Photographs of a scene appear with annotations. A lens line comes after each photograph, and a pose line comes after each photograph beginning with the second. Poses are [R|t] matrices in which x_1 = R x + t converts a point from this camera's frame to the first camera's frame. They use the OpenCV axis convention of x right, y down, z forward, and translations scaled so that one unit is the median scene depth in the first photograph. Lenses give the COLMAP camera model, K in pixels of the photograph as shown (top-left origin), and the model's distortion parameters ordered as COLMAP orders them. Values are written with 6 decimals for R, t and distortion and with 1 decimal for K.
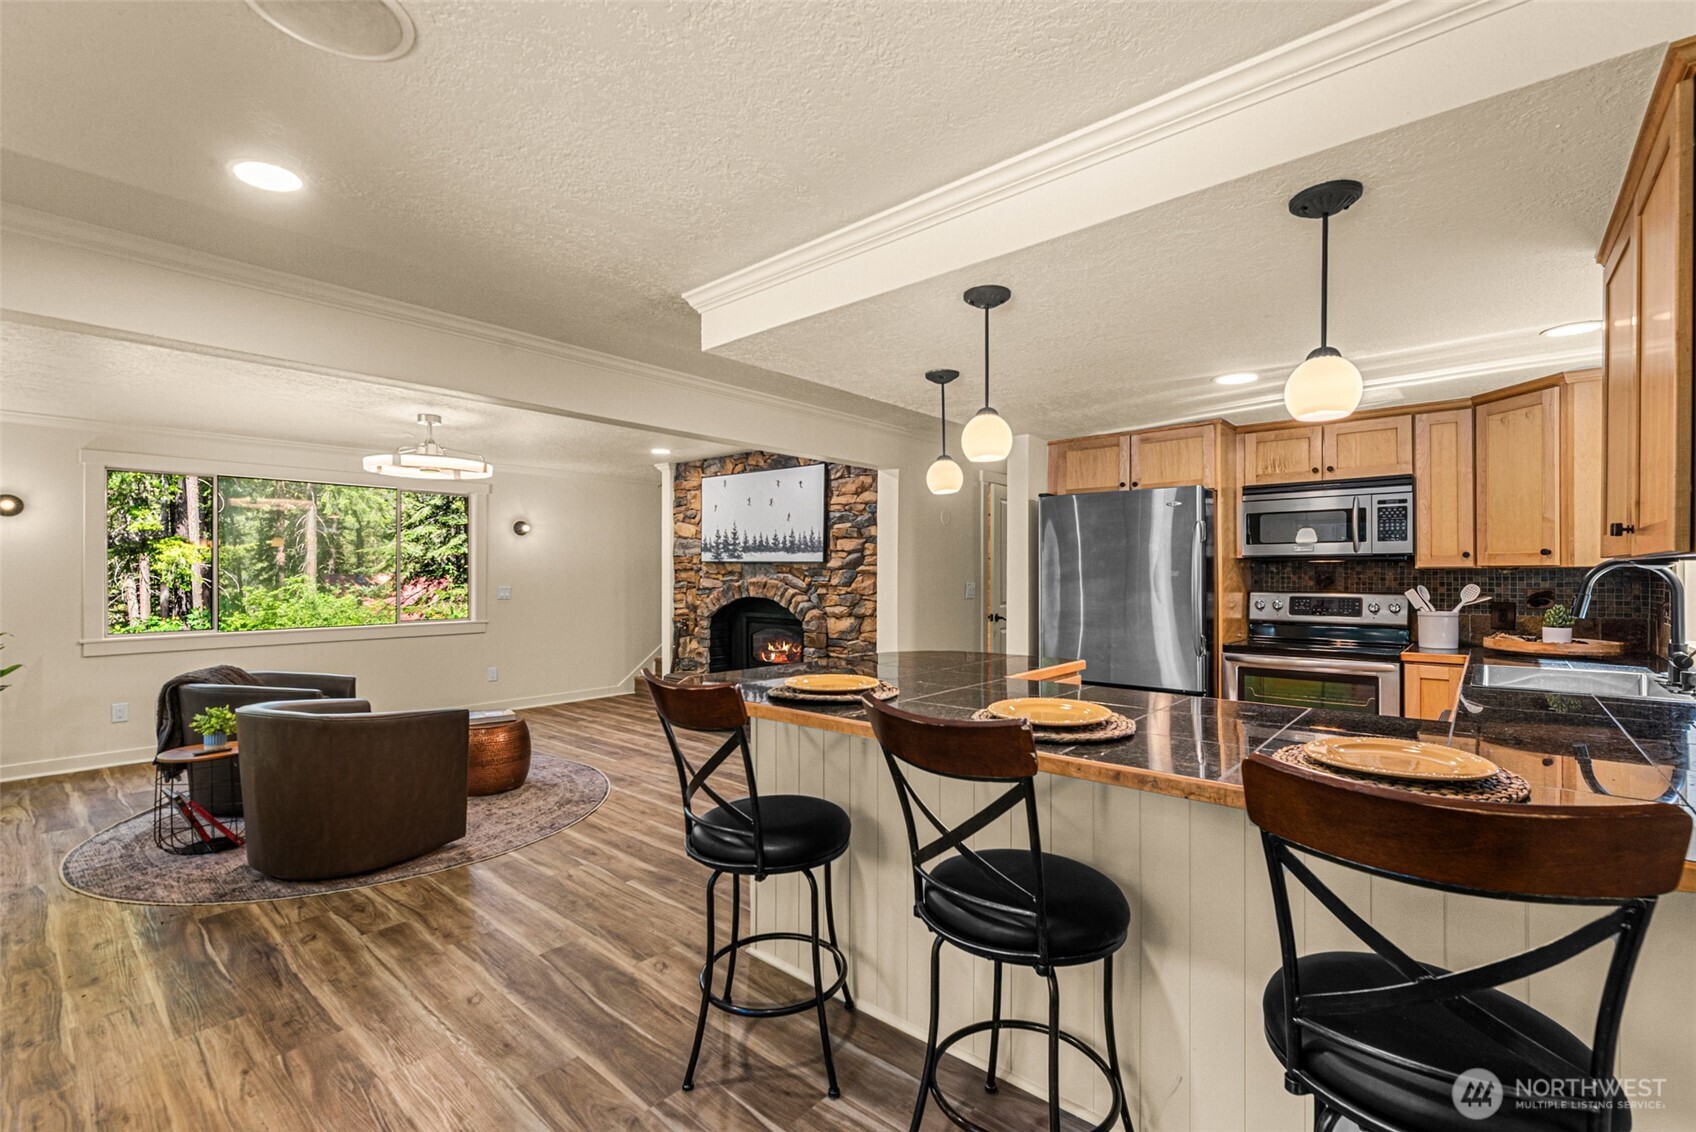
lens RADIAL K [[754.1, 0, 861.0], [0, 754.1, 567.5], [0, 0, 1]] dist [0.003663, -0.000559]
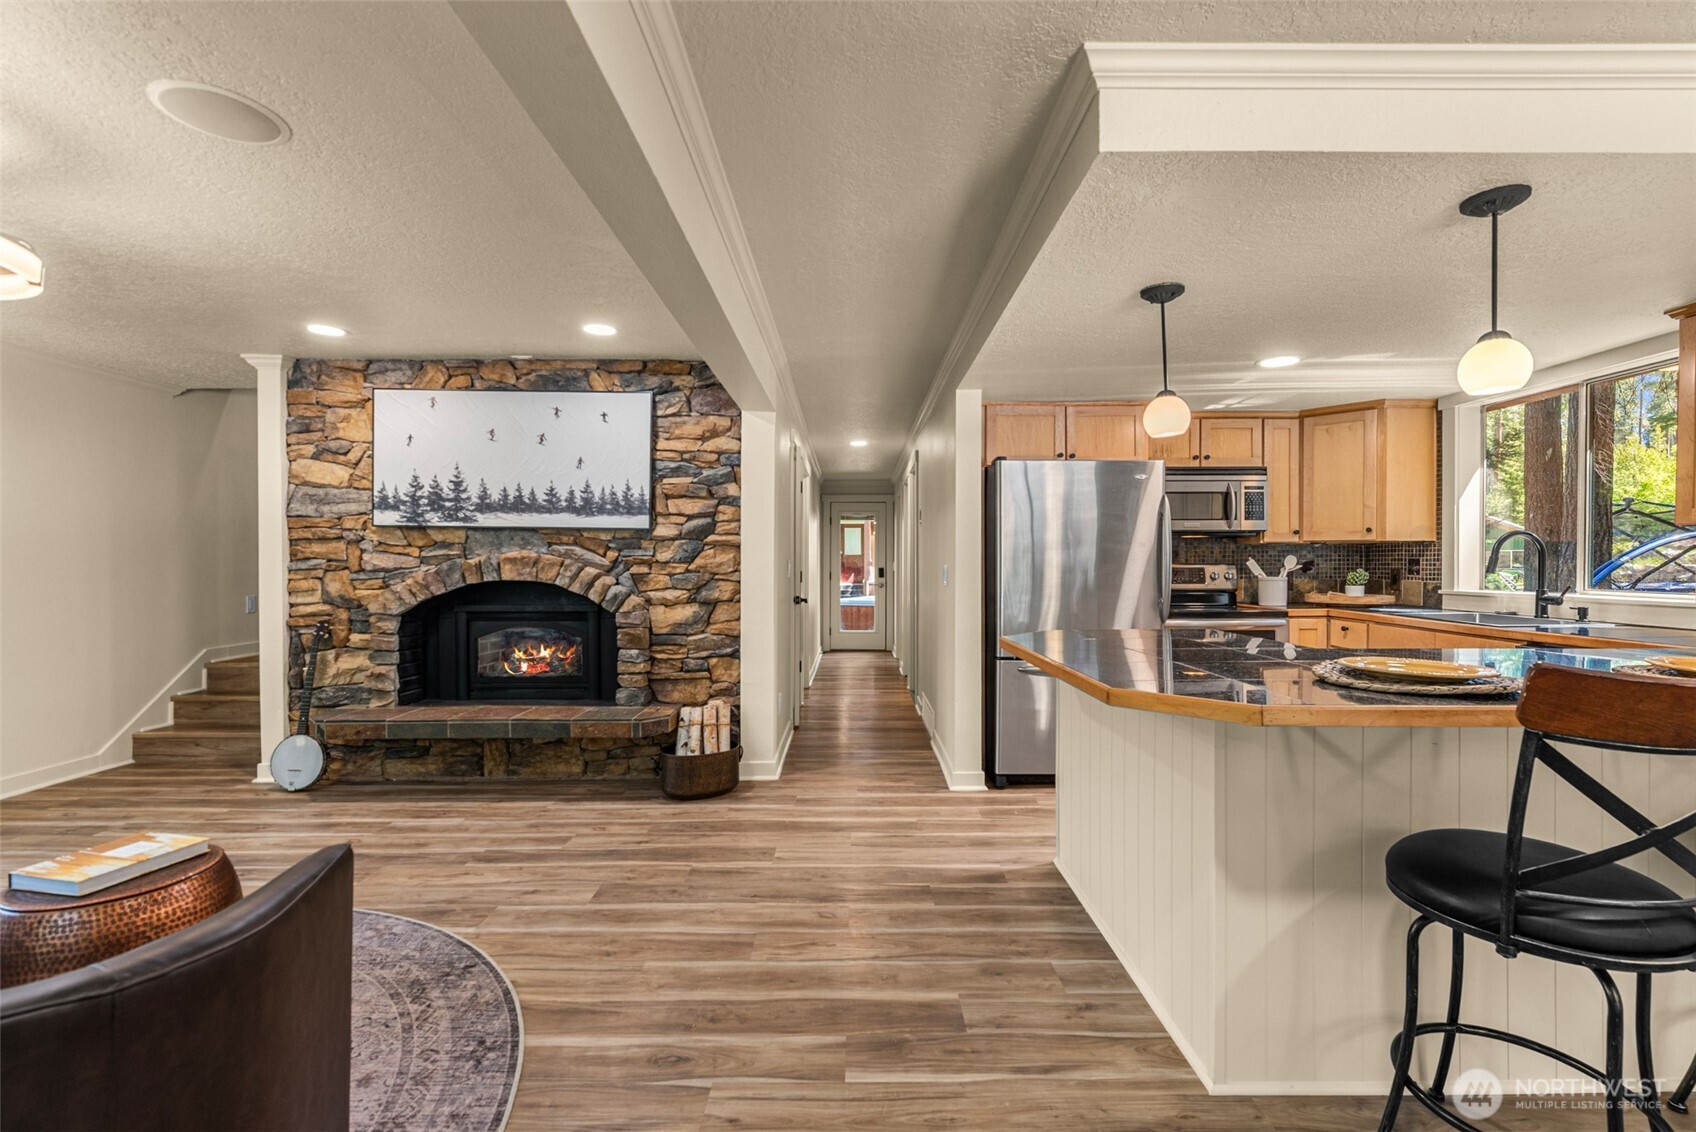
lens RADIAL K [[754.1, 0, 861.0], [0, 754.1, 567.5], [0, 0, 1]] dist [0.003663, -0.000559]
pose [[0.750669, -0.002890, 0.660672, -0.365209], [-0.004867, 0.999939, 0.009904, 0.020730], [-0.660660, -0.010651, 0.750609, 0.317482]]
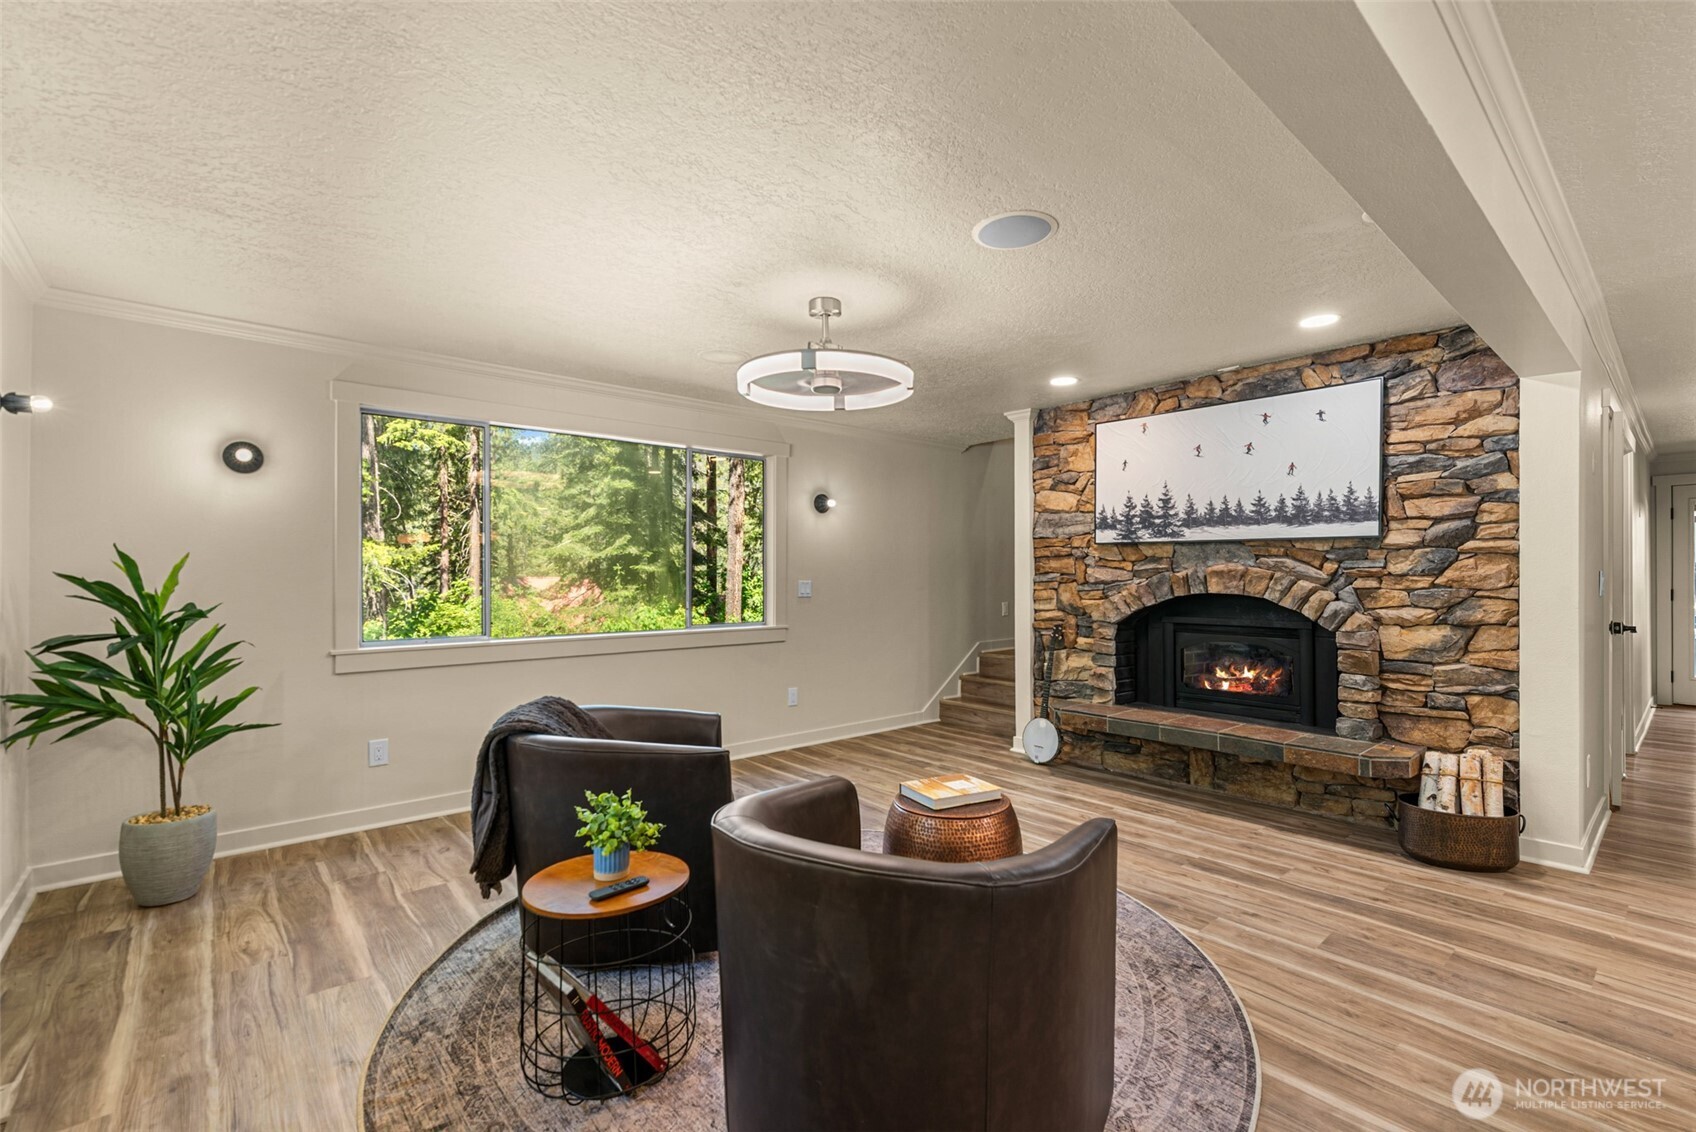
lens RADIAL K [[752.7, 0, 857.9], [0, 752.7, 571.1], [0, 0, 1]] dist [0.000537, 0.000416]
pose [[0.989349, -0.001325, -0.145559, -0.374708], [0.001183, 0.999999, -0.001060, 0.020632], [0.145560, 0.000876, 0.989349, 0.317395]]
